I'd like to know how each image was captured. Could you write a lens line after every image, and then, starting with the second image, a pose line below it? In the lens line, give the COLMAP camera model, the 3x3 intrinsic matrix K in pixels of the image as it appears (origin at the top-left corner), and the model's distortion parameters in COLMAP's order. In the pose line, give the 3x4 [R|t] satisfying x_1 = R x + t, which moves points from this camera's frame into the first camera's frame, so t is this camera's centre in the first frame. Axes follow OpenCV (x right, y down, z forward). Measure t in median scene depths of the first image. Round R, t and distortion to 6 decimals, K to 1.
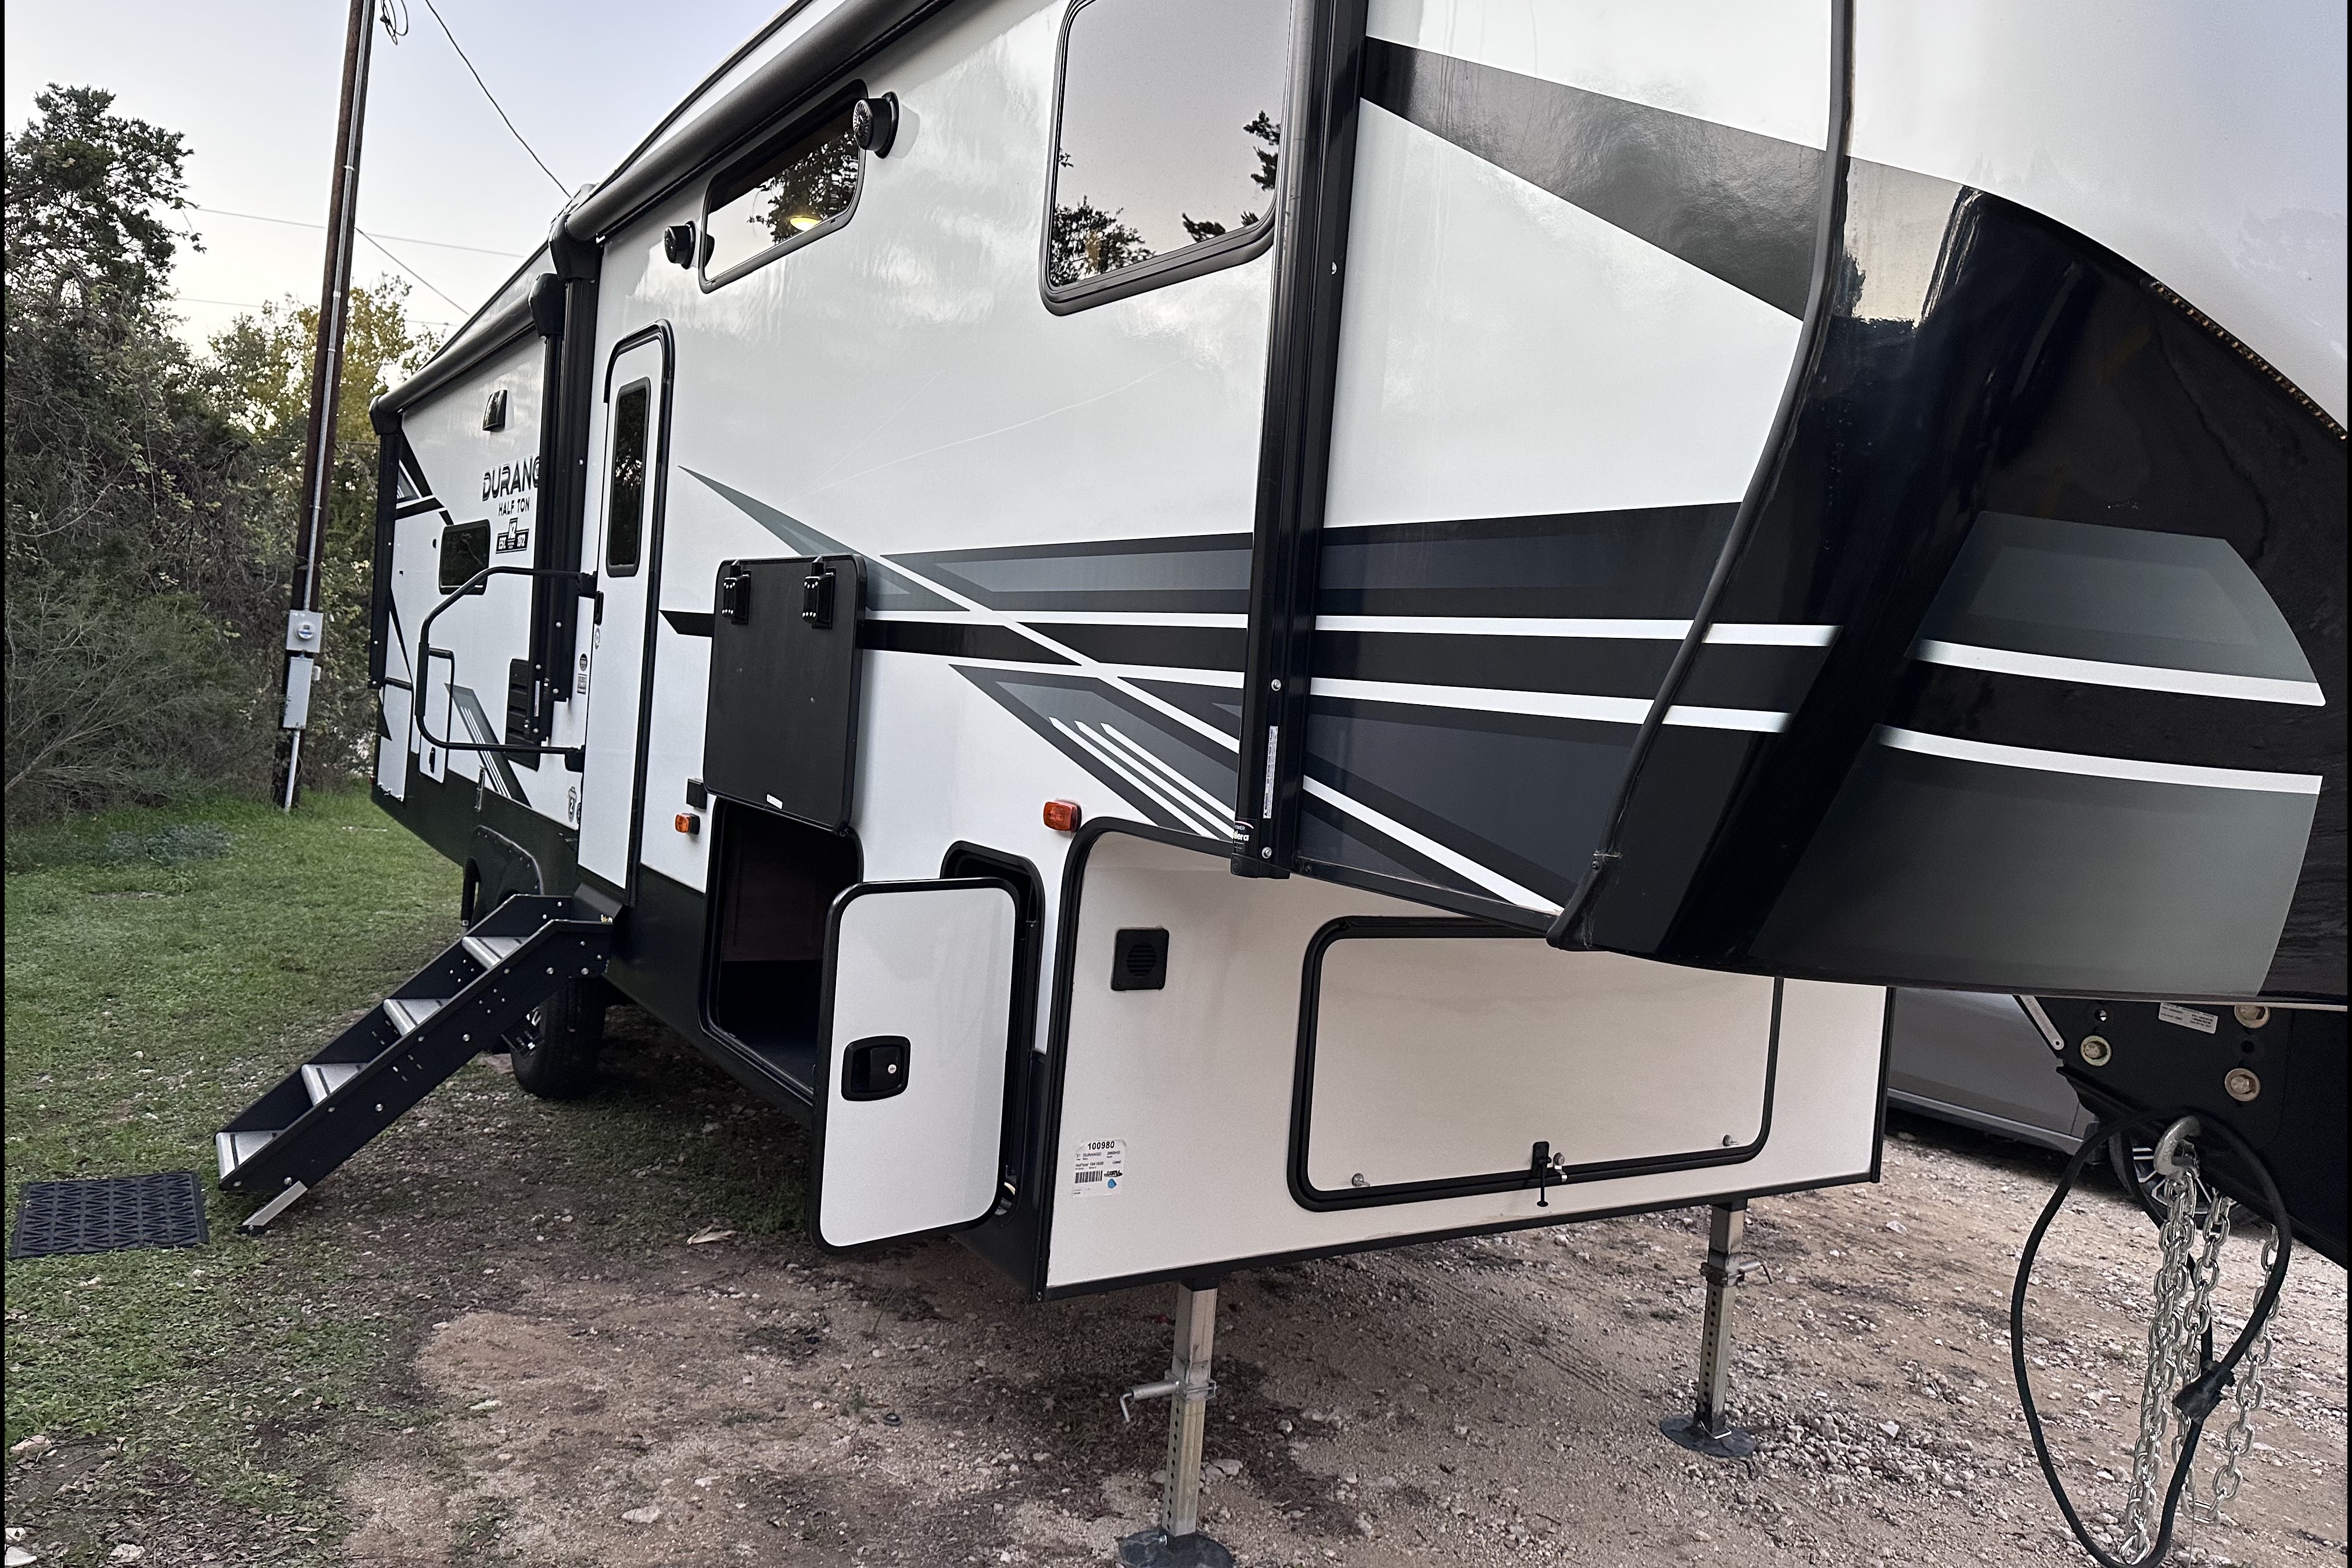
lens RADIAL K [[1621.2, 0, 1186.9], [0, 1621.2, 728.7], [0, 0, 1]] dist [0.110267, -0.089157]
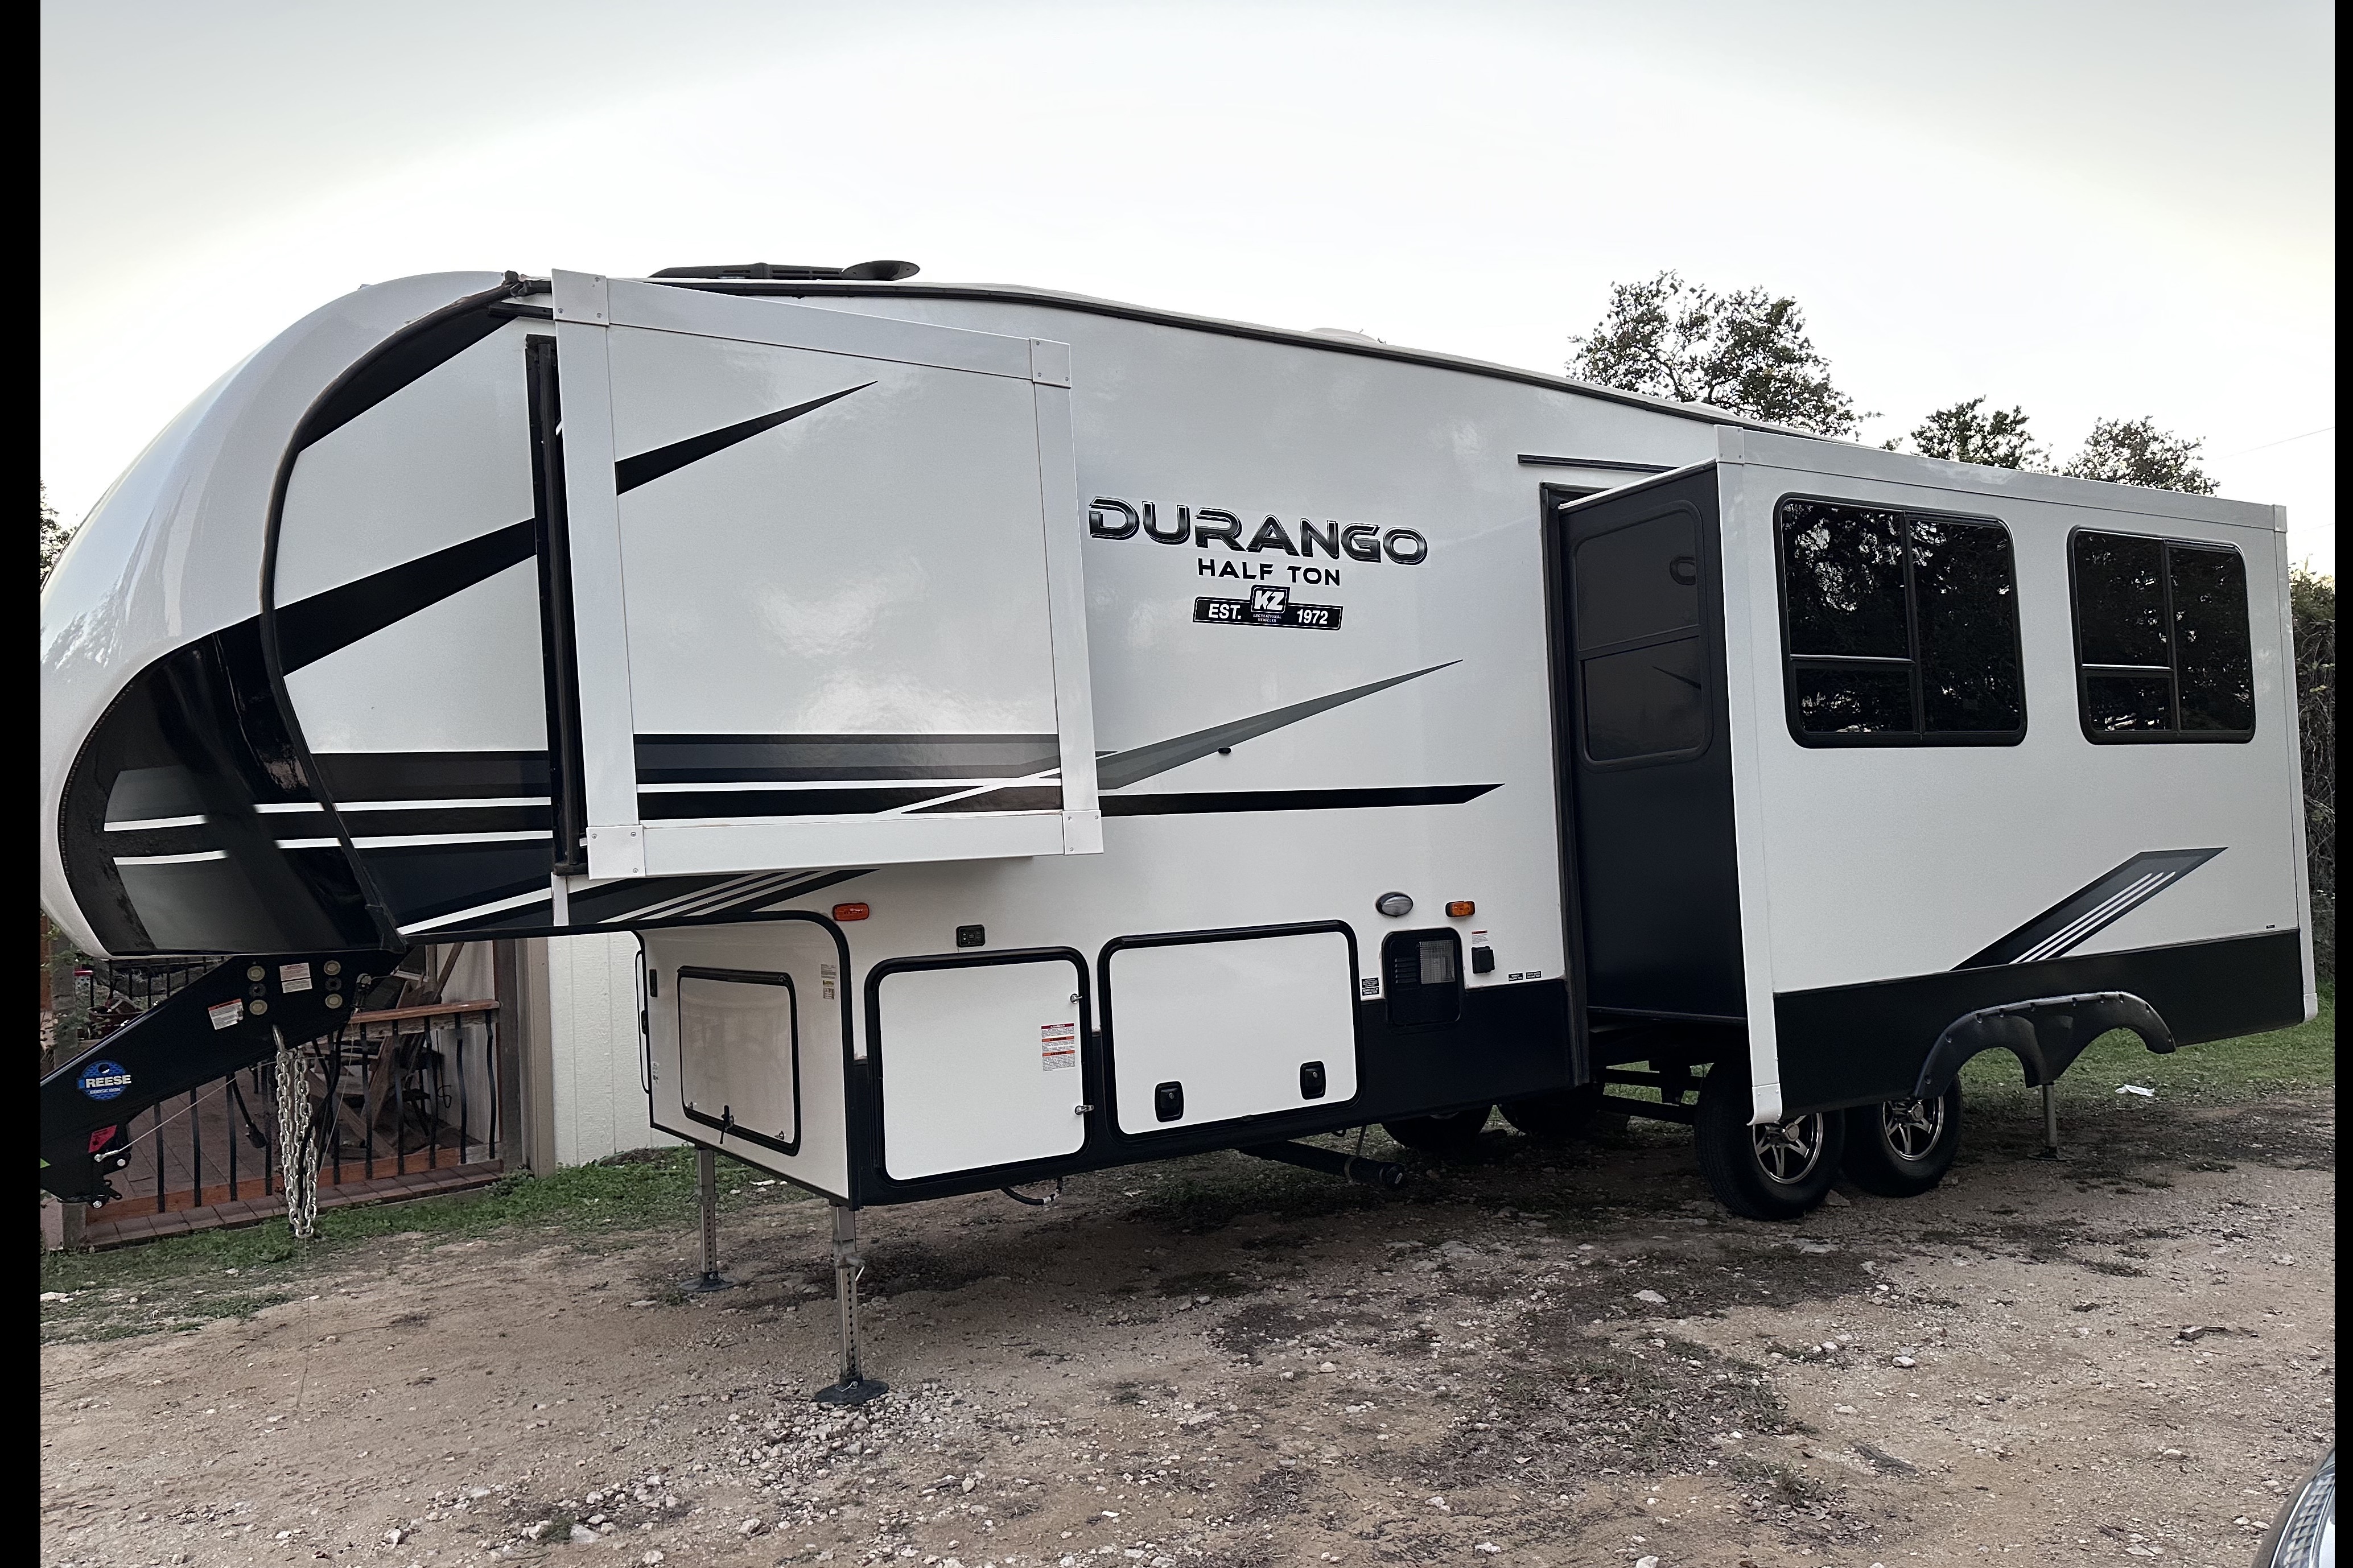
lens RADIAL K [[1572.5, 0, 1184.5], [0, 1572.5, 853.4], [0, 0, 1]] dist [0.122403, -0.111434]
pose [[-0.058563, -0.110487, -0.992151, 1.396541], [0.037481, 0.992912, -0.112784, 0.158056], [0.997580, -0.043791, -0.054007, 1.218547]]
